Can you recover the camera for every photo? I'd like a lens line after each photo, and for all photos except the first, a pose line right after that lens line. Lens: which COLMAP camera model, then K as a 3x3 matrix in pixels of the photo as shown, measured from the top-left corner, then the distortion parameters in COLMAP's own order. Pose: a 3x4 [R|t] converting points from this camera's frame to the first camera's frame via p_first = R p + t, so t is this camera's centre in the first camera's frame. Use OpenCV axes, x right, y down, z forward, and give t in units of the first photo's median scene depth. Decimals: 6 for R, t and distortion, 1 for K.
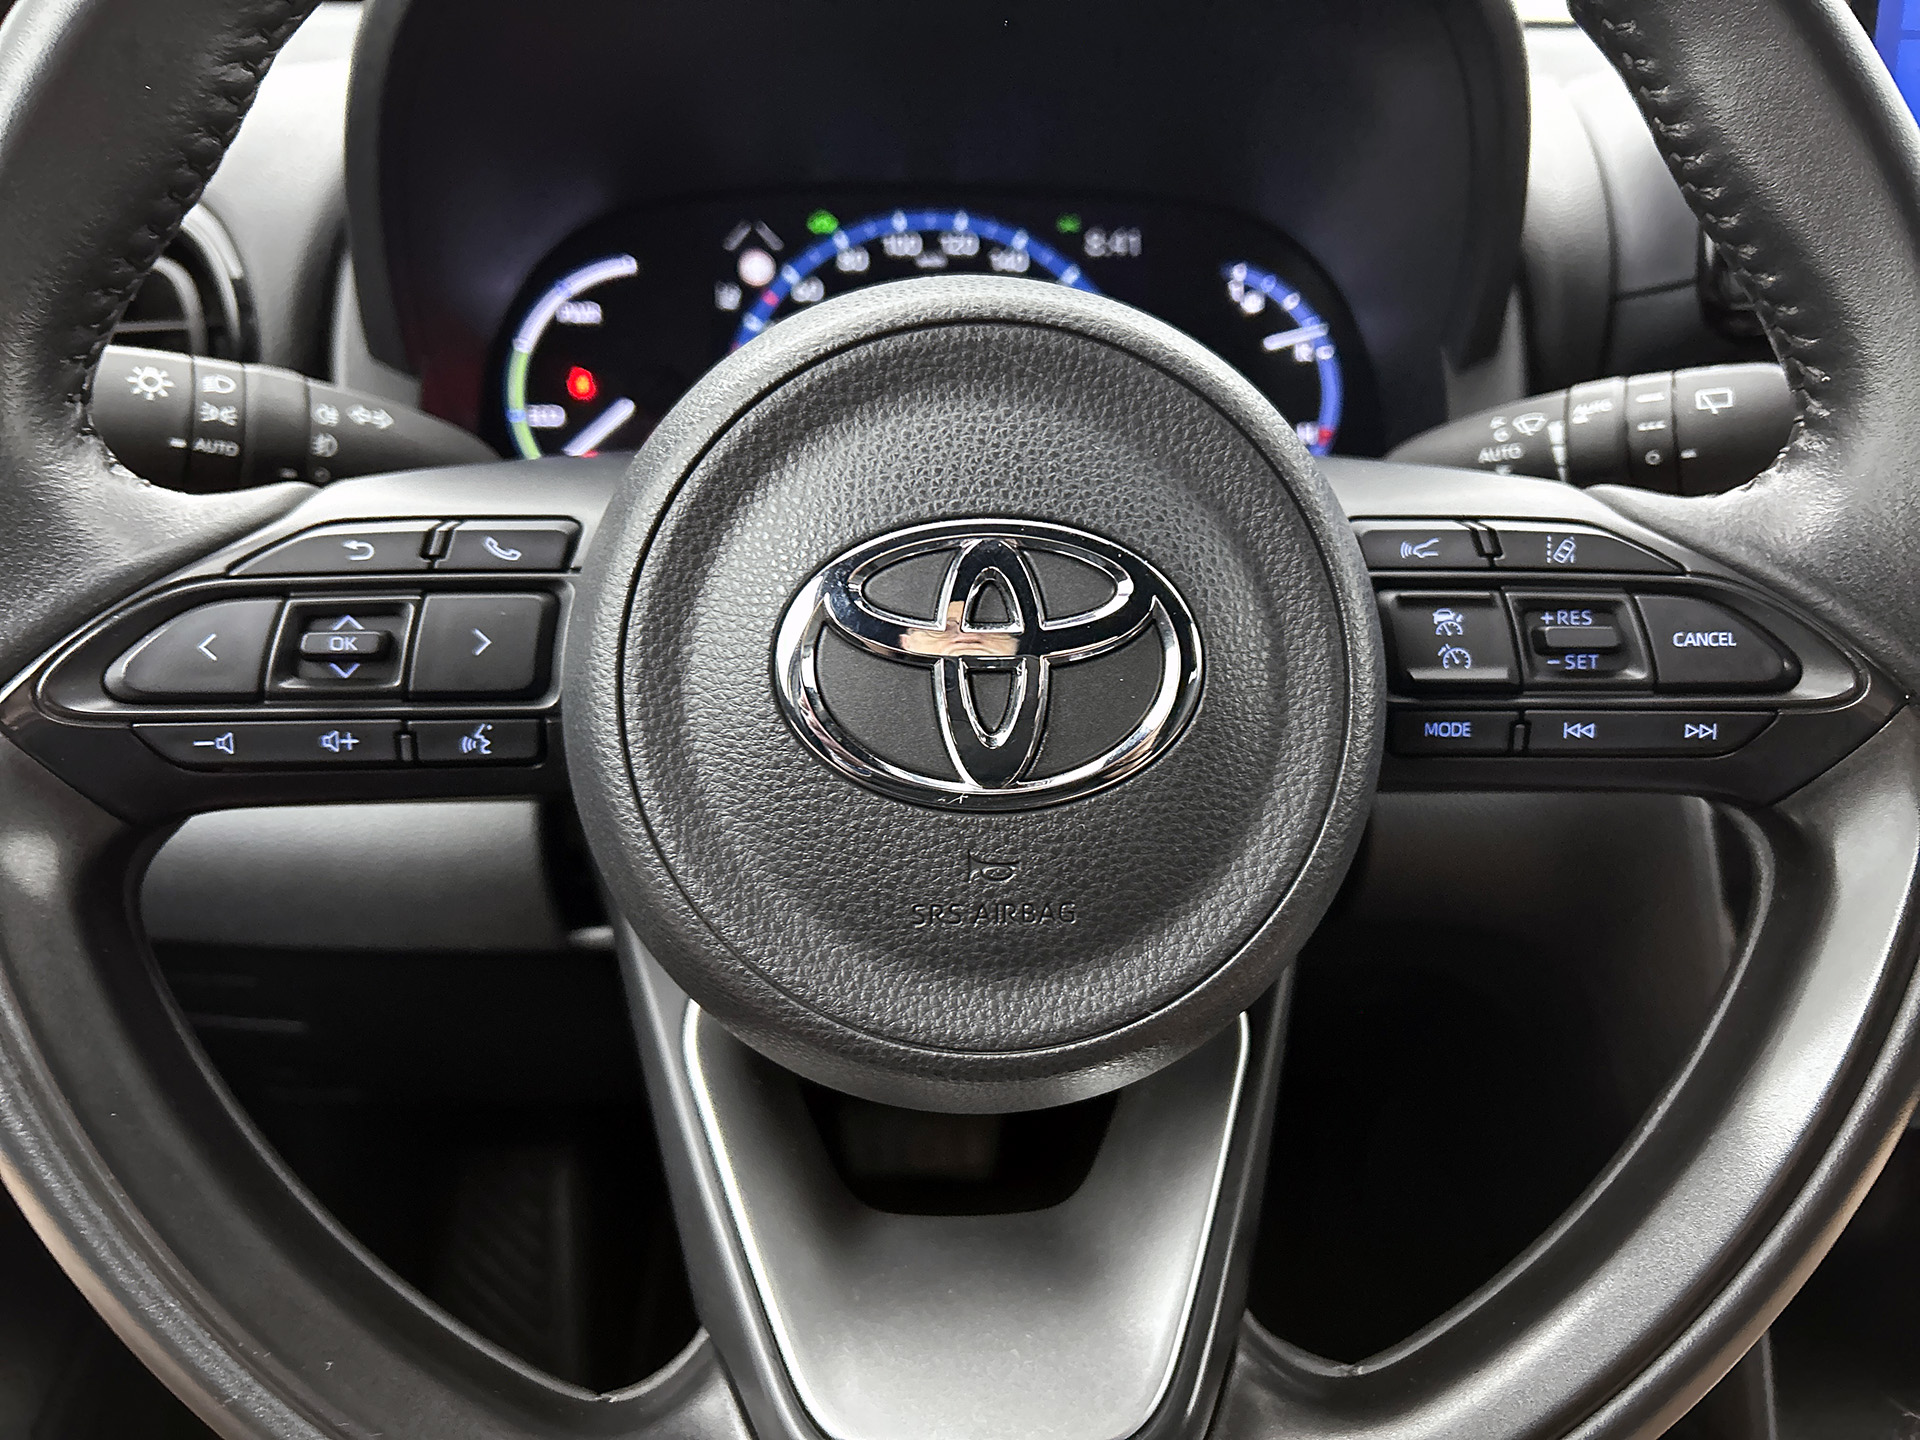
lens RADIAL K [[1428.3, 0, 960.0], [0, 1428.3, 720.0], [0, 0, 1]] dist [0.059290, -0.093358]
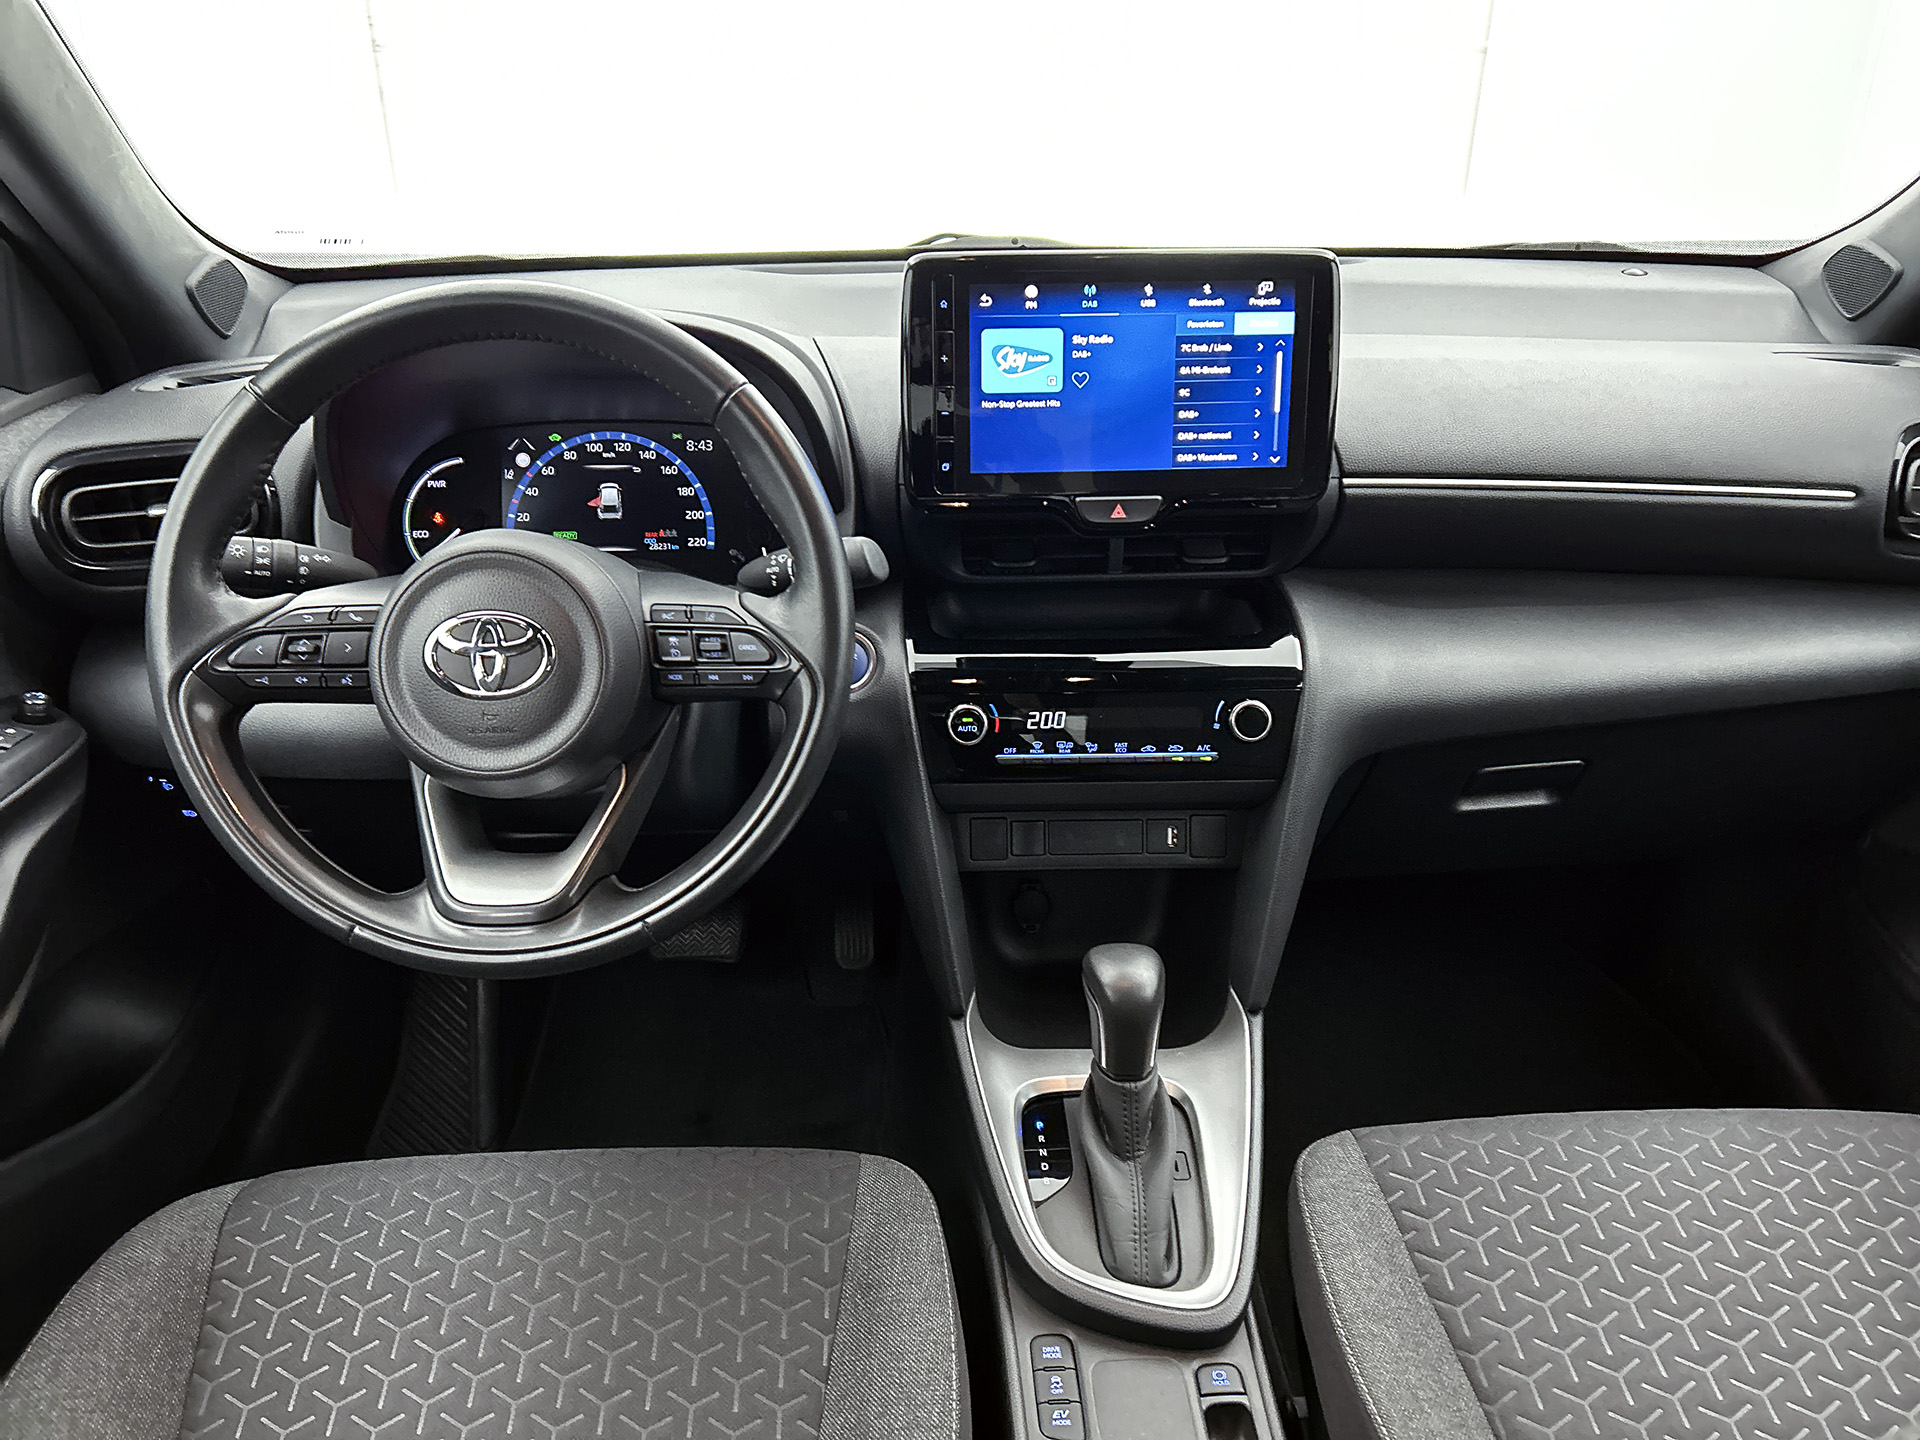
lens RADIAL K [[1473.2, 0, 960.0], [0, 1473.2, 720.0], [0, 0, 1]] dist [0.083047, -0.098247]
pose [[0.998993, 0.001846, -0.044824, 1.091807], [-0.001223, 0.999903, 0.013905, 0.052733], [0.044846, -0.013837, 0.998898, -2.075170]]
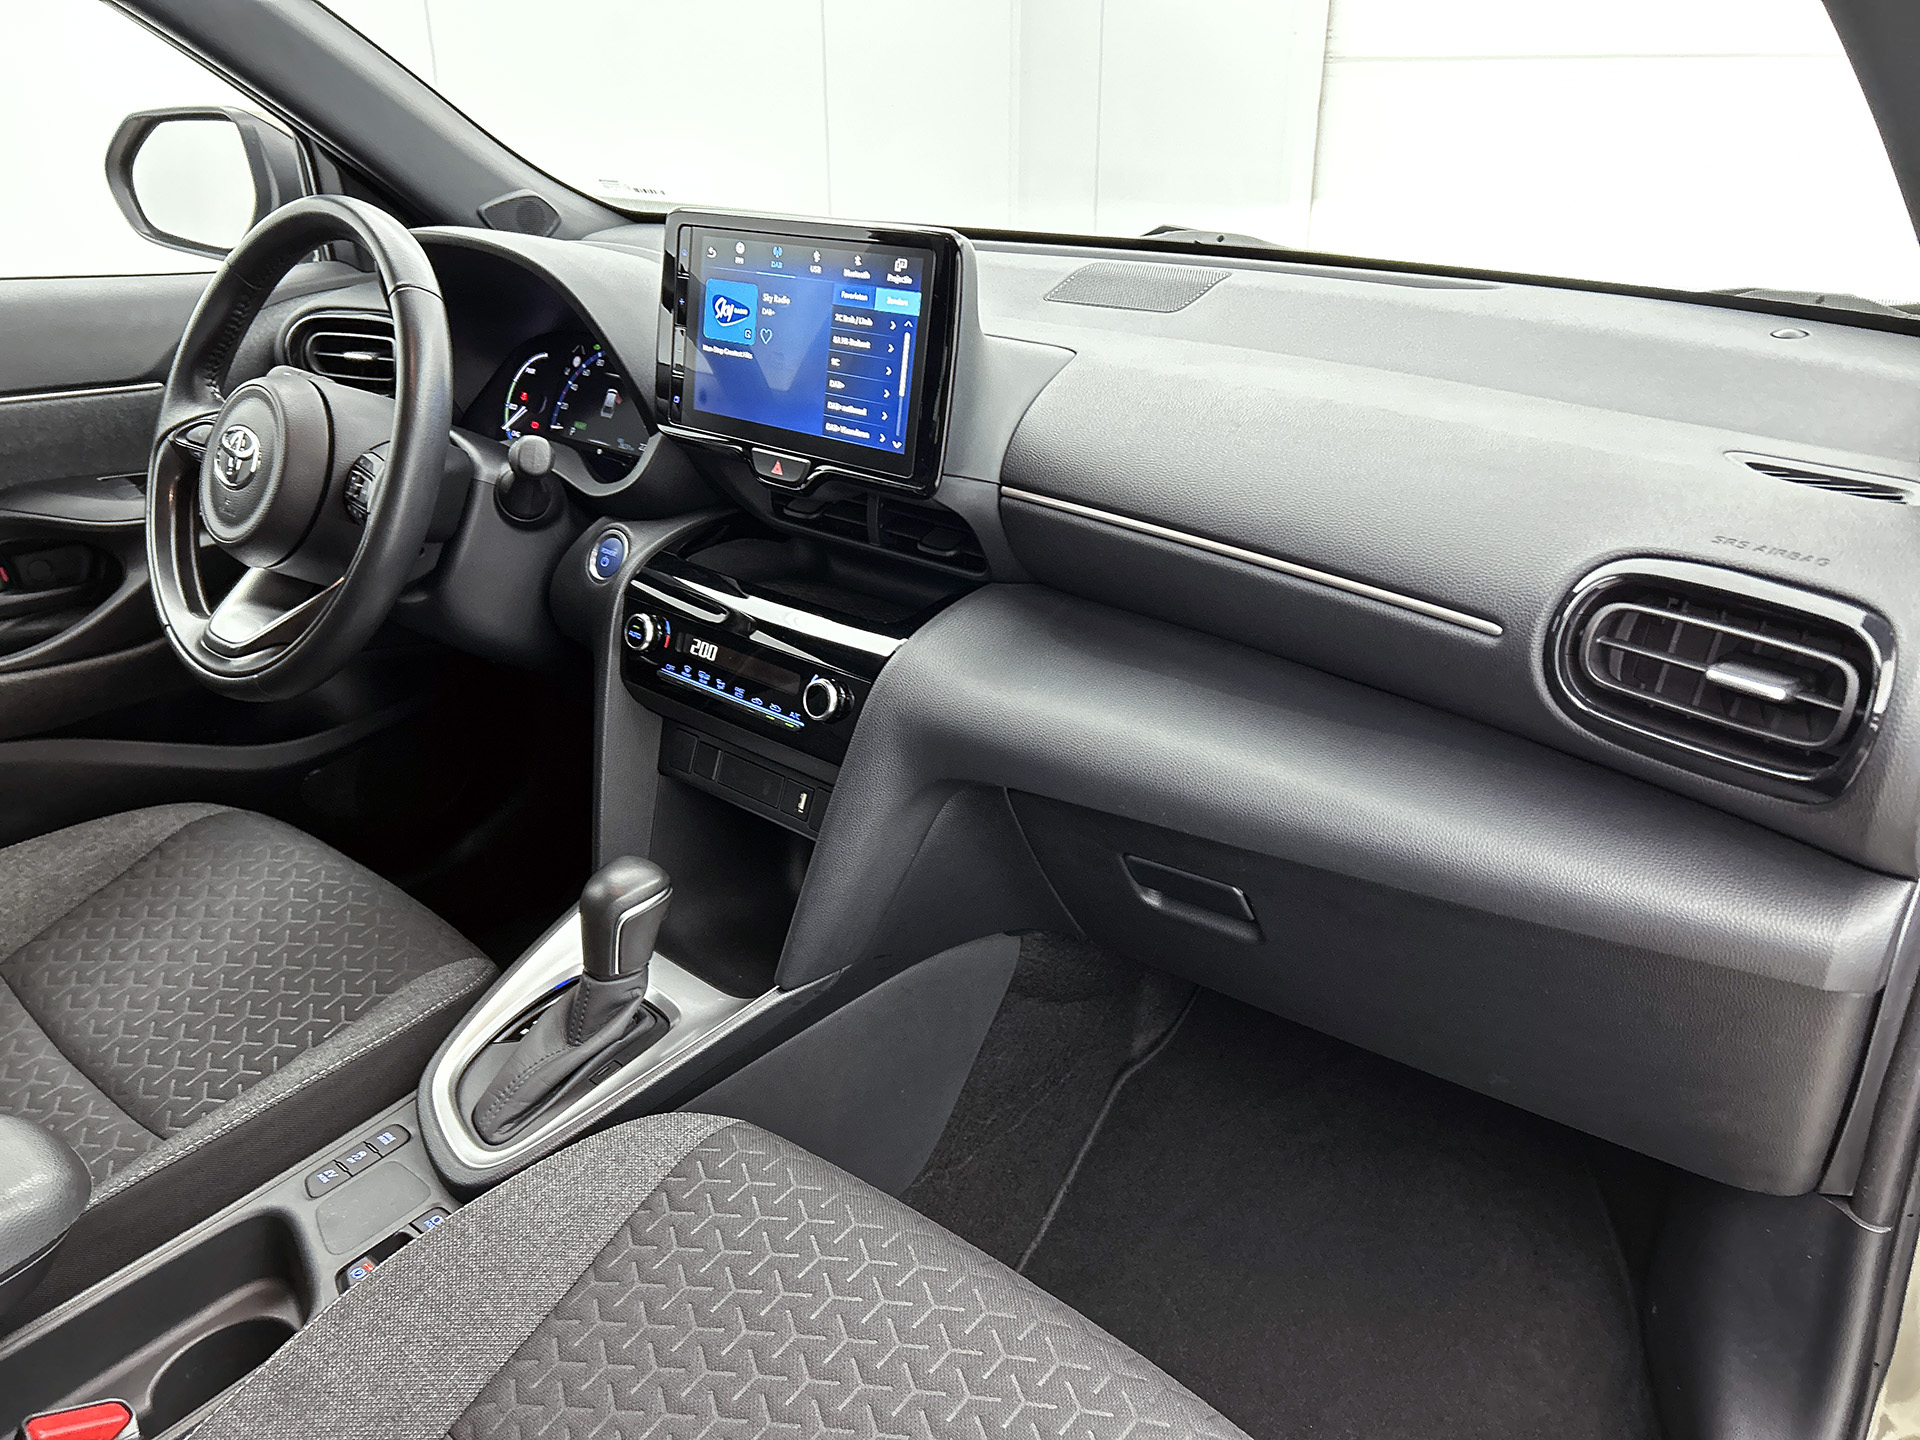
lens RADIAL K [[1473.2, 0, 960.0], [0, 1473.2, 720.0], [0, 0, 1]] dist [0.083047, -0.098247]
pose [[0.696430, 0.273387, -0.663510, 4.278076], [-0.276854, 0.955370, 0.103052, -0.311175], [0.662070, 0.111927, 0.741037, -0.836339]]
